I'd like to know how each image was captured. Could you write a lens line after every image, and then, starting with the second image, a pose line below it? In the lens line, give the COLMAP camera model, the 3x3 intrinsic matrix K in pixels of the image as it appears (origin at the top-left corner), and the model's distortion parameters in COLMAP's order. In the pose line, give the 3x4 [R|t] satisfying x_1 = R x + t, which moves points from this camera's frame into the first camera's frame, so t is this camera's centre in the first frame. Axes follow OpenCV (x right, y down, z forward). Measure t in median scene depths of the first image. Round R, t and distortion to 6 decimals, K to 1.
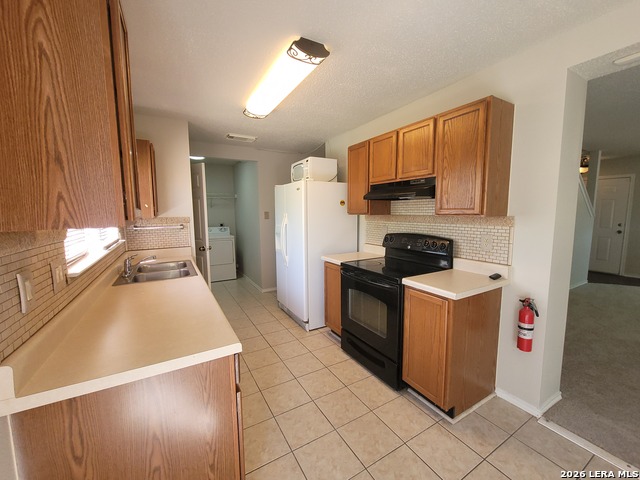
lens RADIAL K [[261.4, 0, 322.6], [0, 261.4, 240.2], [0, 0, 1]] dist [-0.000864, 0.000117]
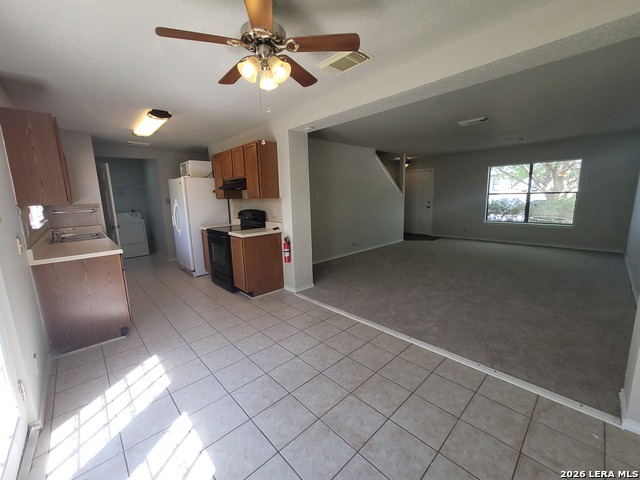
lens RADIAL K [[261.4, 0, 320.2], [0, 261.4, 238.8], [0, 0, 1]] dist [-0.000864, 0.000117]
pose [[0.976472, -0.054369, 0.208680, 0.359266], [0.044199, 0.997611, 0.053095, 0.080179], [-0.211068, -0.042622, 0.976542, -0.648500]]
